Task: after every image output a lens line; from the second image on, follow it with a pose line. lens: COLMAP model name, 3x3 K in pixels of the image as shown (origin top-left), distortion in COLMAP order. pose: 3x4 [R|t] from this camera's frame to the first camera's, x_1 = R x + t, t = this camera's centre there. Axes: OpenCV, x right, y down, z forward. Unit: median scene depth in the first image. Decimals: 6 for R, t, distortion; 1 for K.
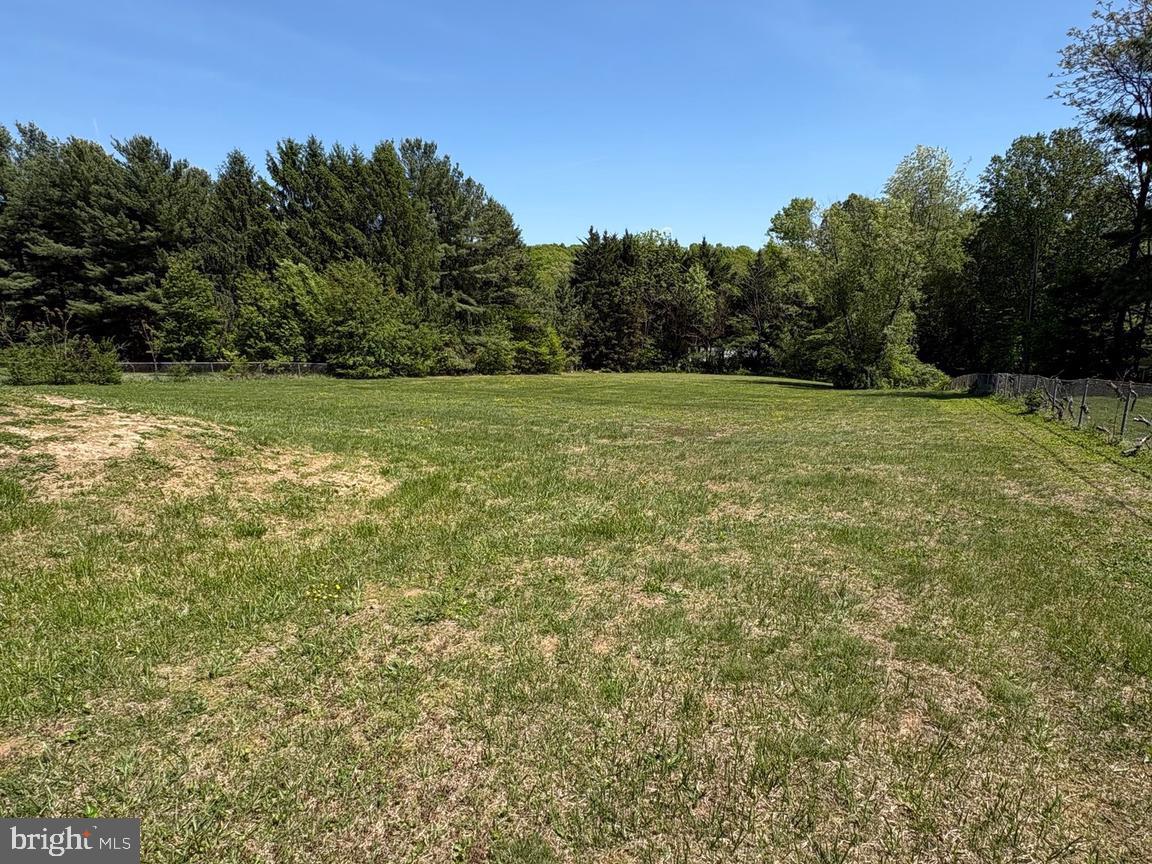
lens RADIAL K [[609.3, 0, 580.1], [0, 609.3, 434.6], [0, 0, 1]] dist [-0.008107, -0.000722]
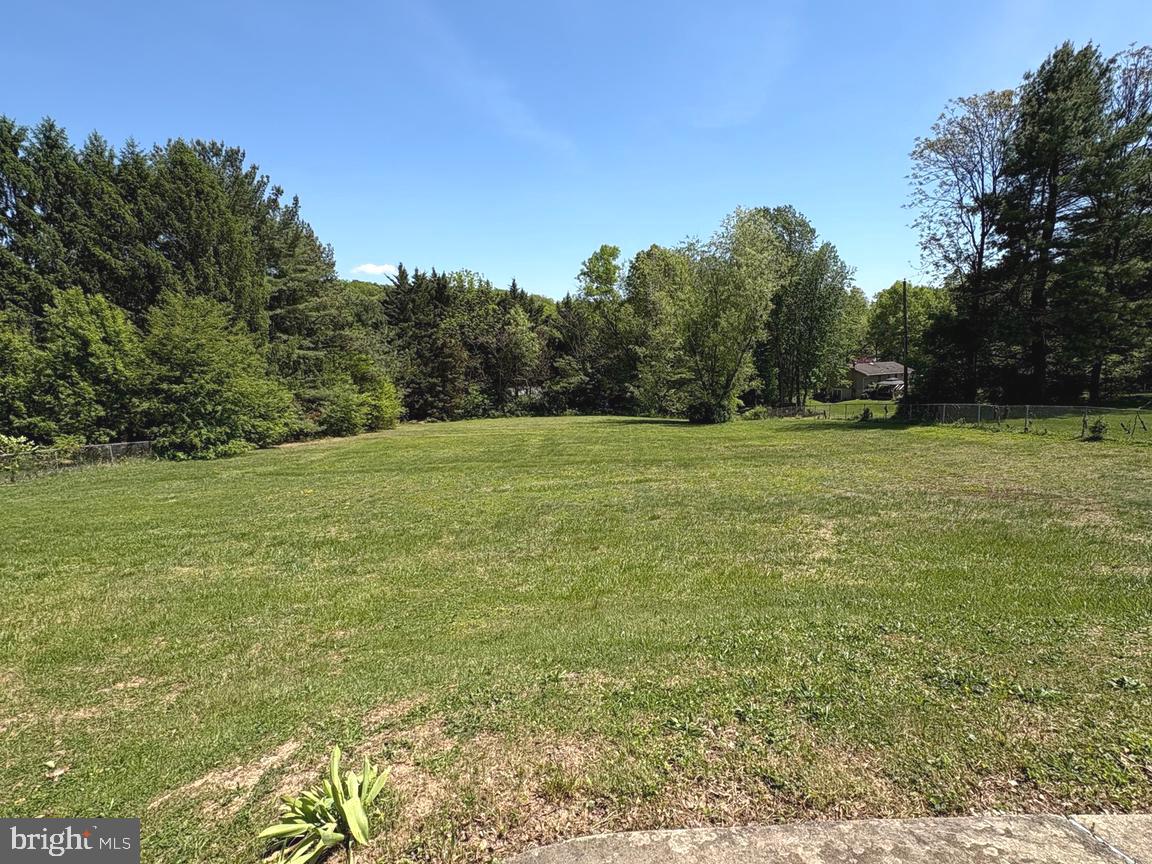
lens RADIAL K [[609.3, 0, 573.1], [0, 609.3, 432.0], [0, 0, 1]] dist [-0.008107, -0.000722]
pose [[0.891831, -0.077304, 0.445715, -0.184356], [0.107365, 0.993309, -0.042548, -0.028931], [-0.439444, 0.085800, 0.894163, 0.108385]]
